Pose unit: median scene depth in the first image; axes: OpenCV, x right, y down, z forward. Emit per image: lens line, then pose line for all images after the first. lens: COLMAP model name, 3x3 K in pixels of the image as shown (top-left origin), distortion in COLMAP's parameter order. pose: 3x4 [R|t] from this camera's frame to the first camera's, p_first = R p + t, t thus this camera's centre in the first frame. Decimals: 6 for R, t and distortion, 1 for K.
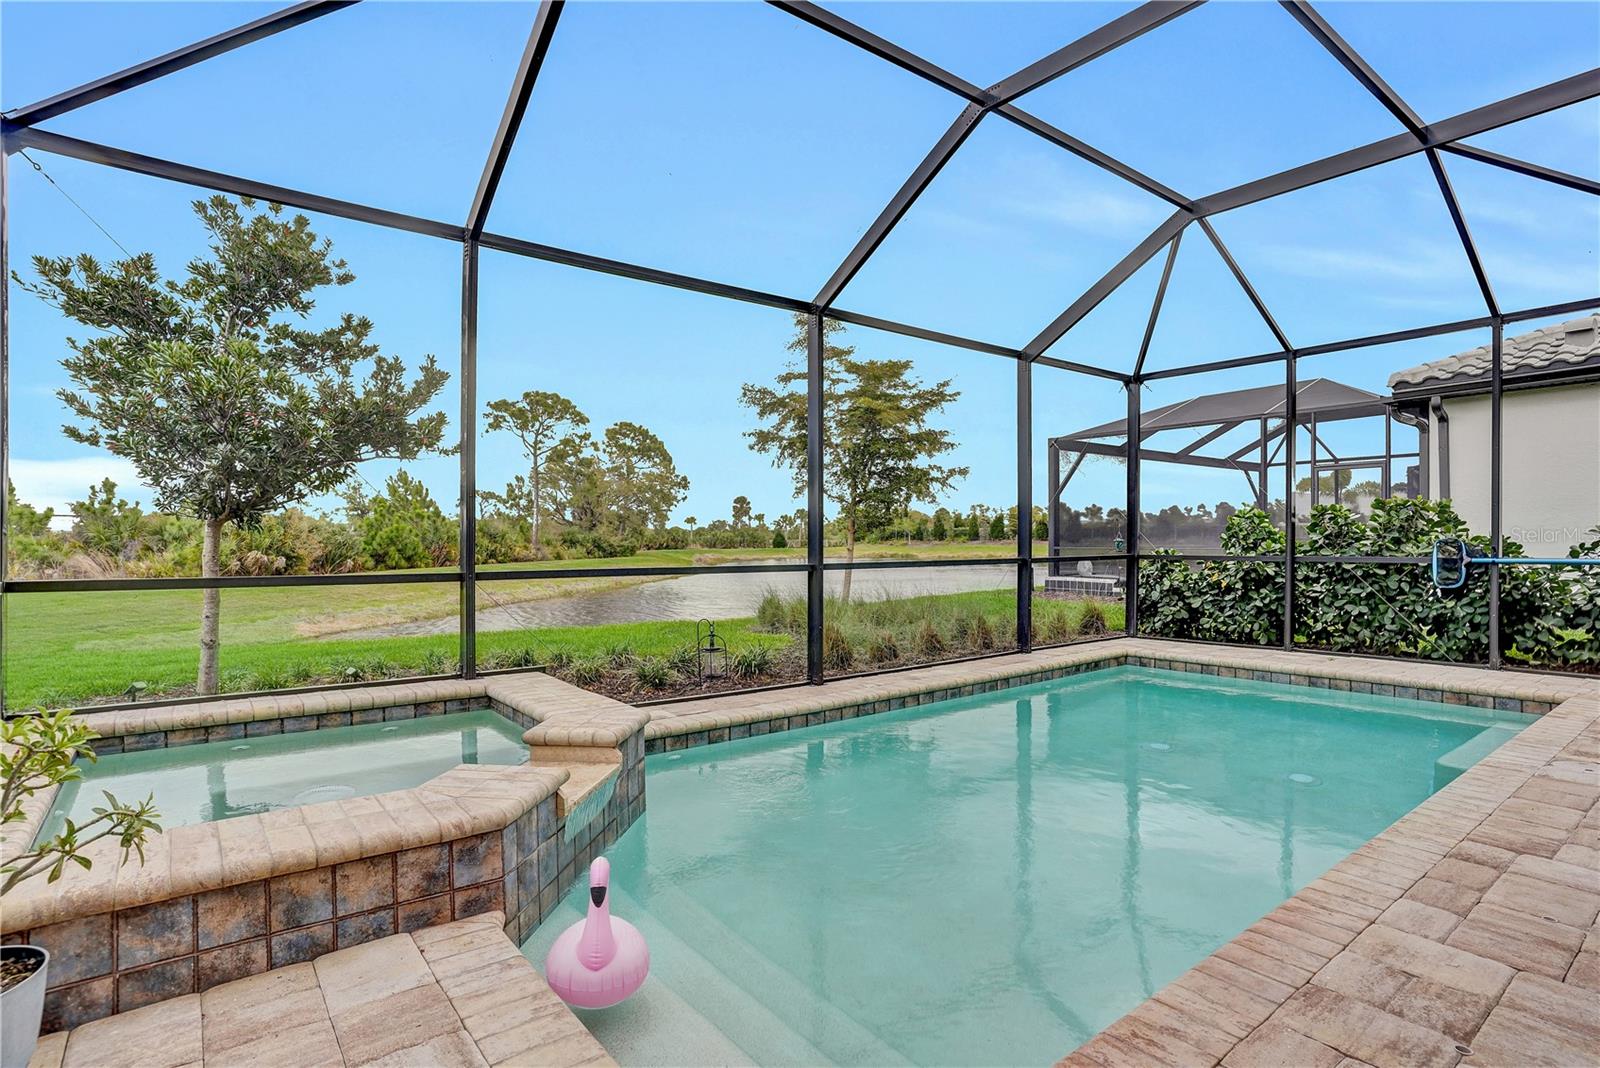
lens RADIAL K [[823.4, 0, 800.0], [0, 823.4, 534.0], [0, 0, 1]] dist [-0.021434, 0.000151]
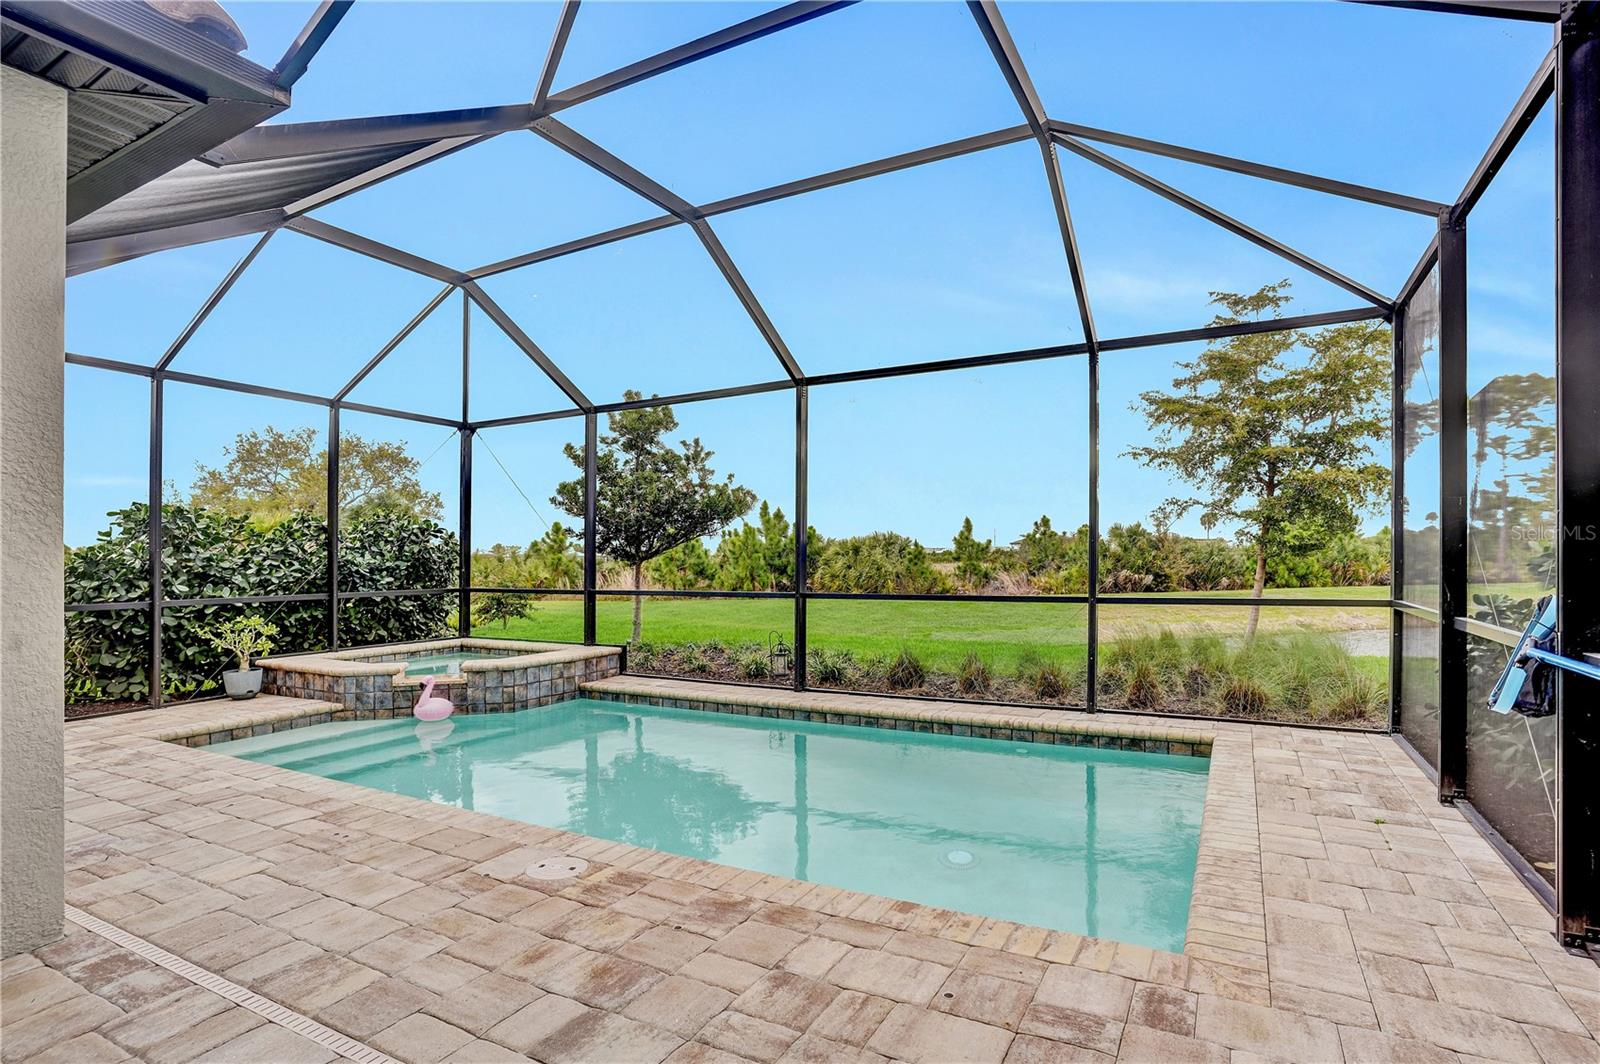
lens RADIAL K [[778.2, 0, 757.6], [0, 778.2, 539.1], [0, 0, 1]] dist [-0.060123, 0.030000]
pose [[0.365336, -0.032174, -0.930320, 1.013072], [0.016725, 0.999468, -0.027998, -0.010039], [0.930726, -0.005331, 0.365679, 0.515211]]
